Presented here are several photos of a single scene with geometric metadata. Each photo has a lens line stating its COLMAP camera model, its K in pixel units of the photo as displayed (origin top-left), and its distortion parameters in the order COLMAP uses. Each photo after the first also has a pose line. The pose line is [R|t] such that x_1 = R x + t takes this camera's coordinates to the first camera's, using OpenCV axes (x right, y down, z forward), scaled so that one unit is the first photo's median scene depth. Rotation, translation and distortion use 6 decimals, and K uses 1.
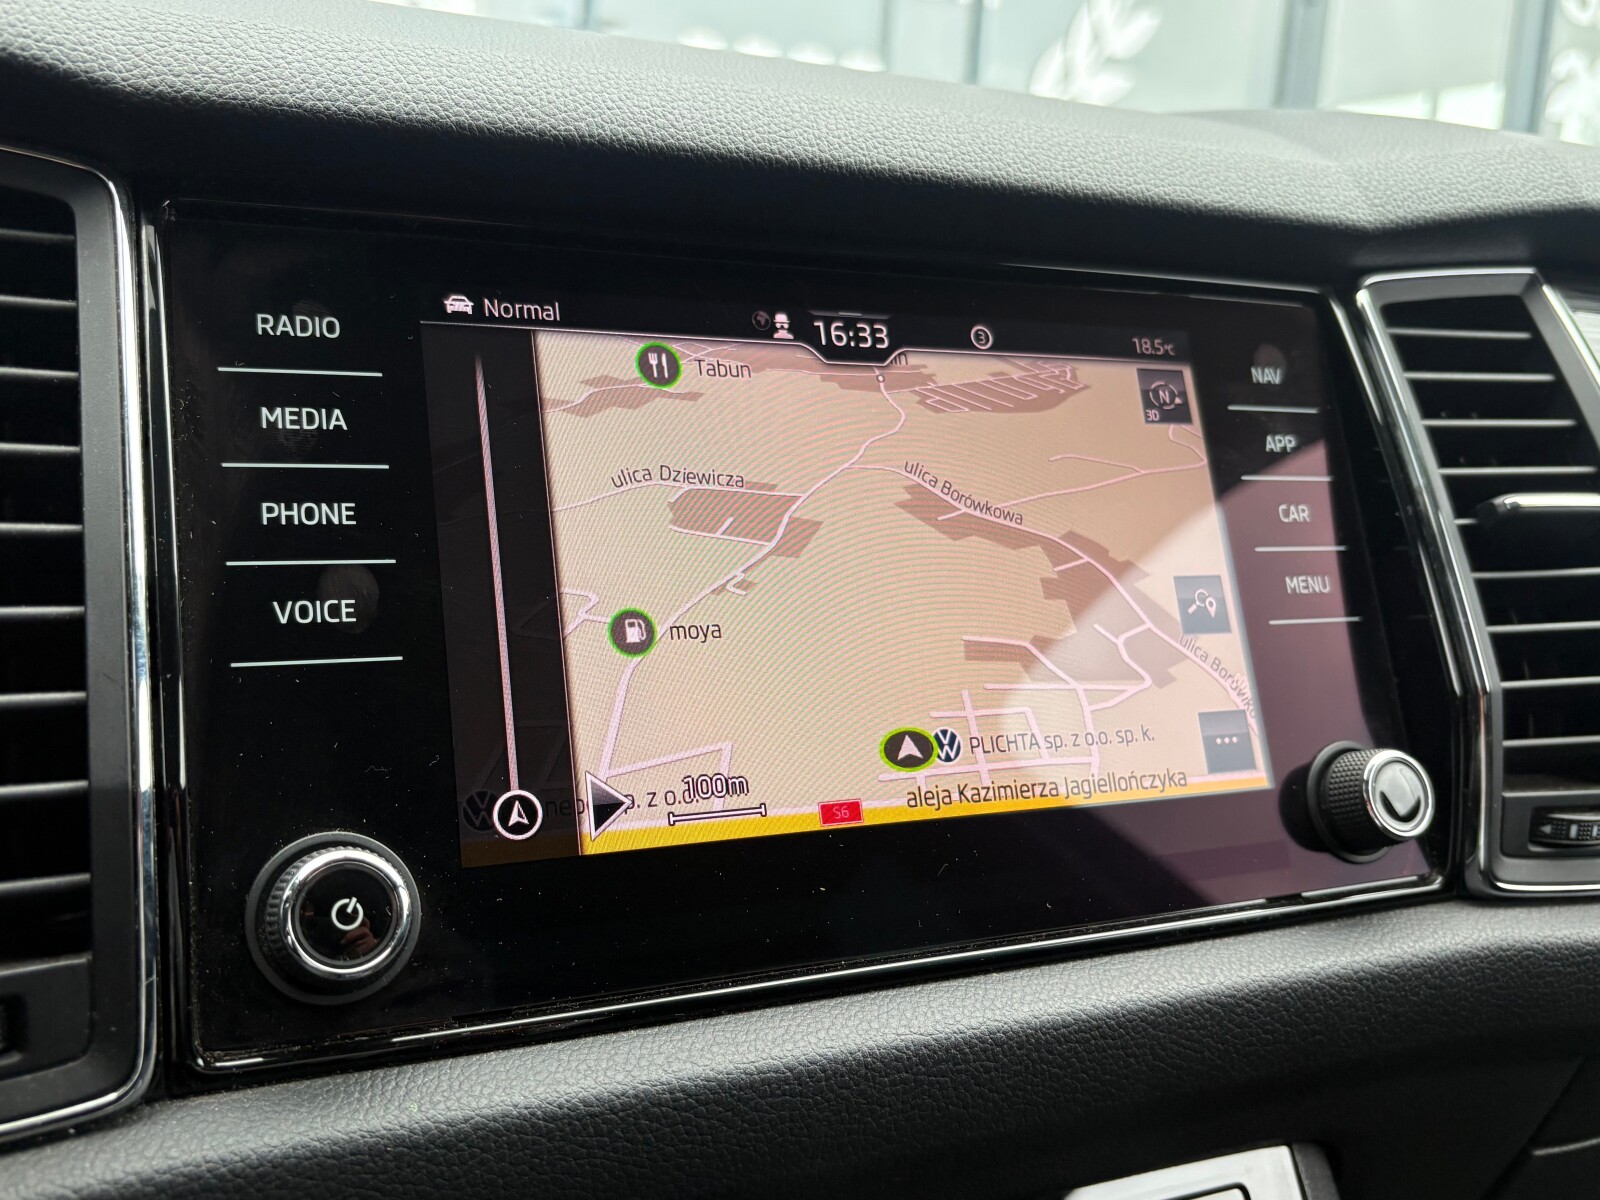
lens RADIAL K [[1469.1, 0, 800.0], [0, 1469.1, 600.0], [0, 0, 1]] dist [-0.001769, -0.002073]
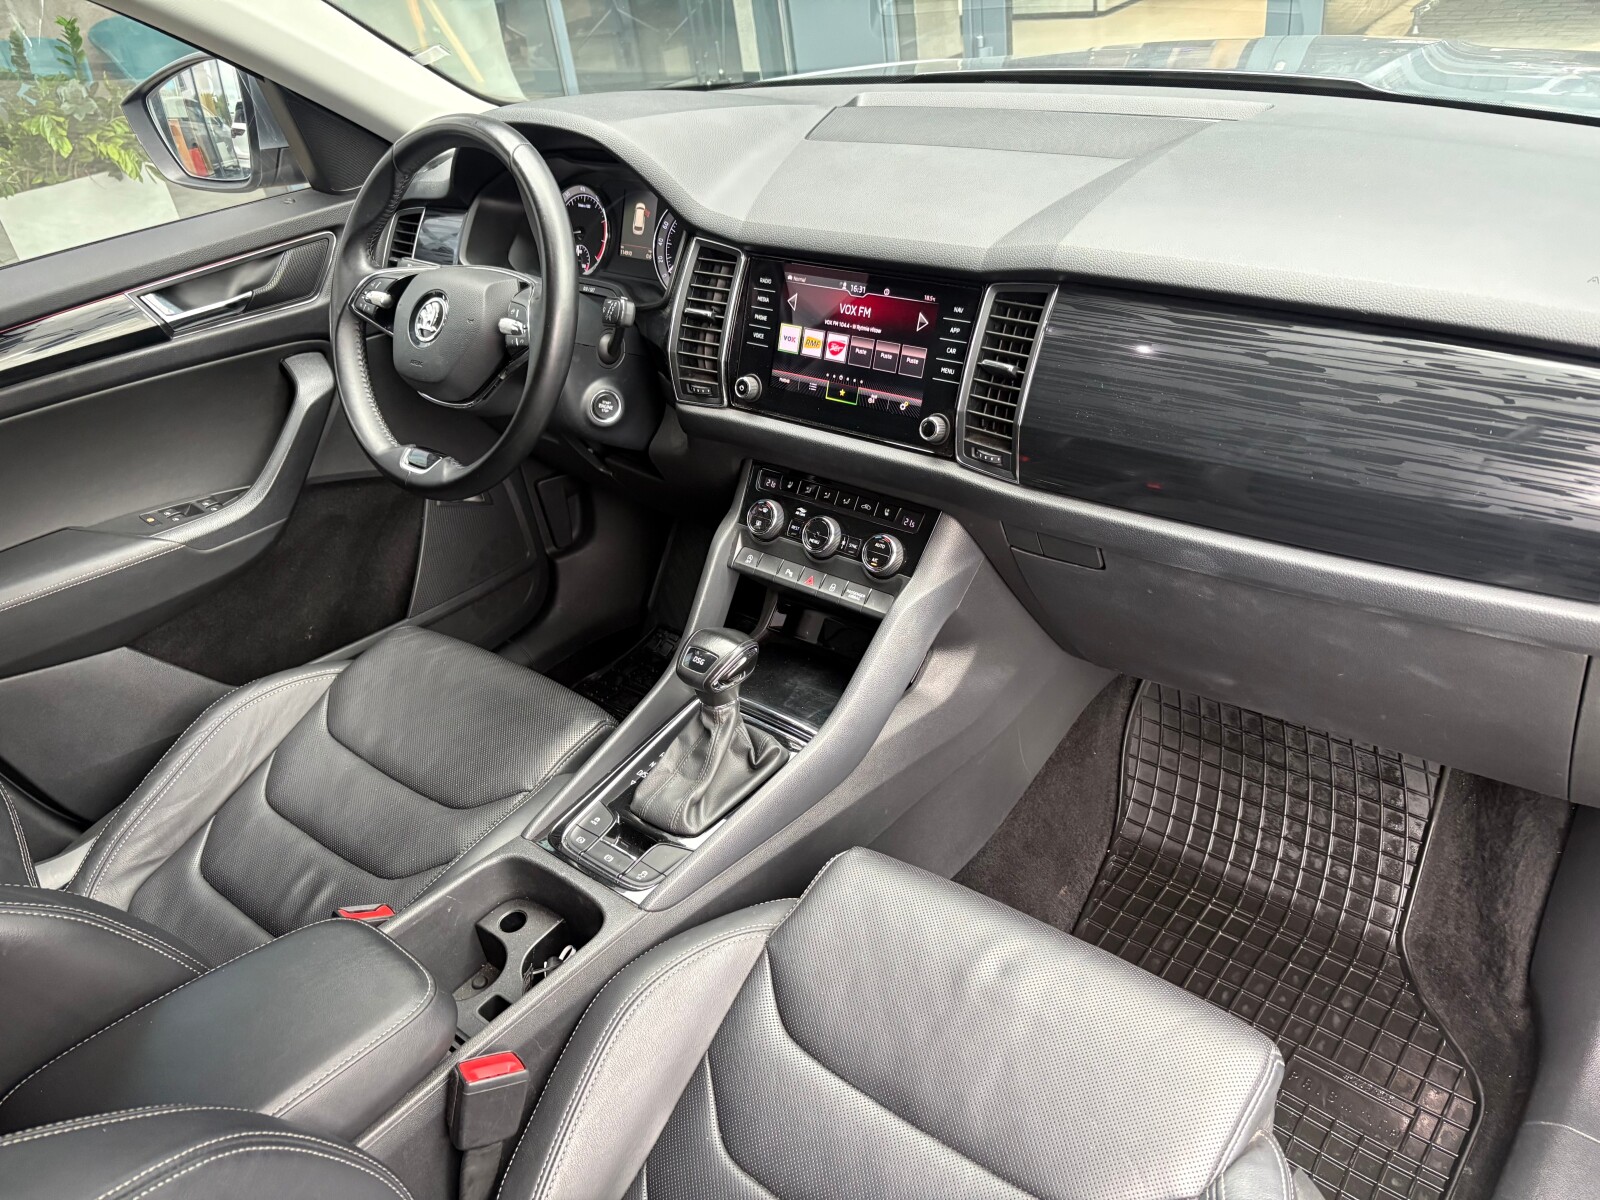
lens RADIAL K [[1136.4, 0, 832.0], [0, 1136.4, 601.6], [0, 0, 1]] dist [0.038829, 0.000670]
pose [[0.442790, 0.405320, -0.799783, 2.809629], [-0.023286, 0.896890, 0.441640, -0.766678], [0.896323, -0.176930, 0.406572, -0.553780]]
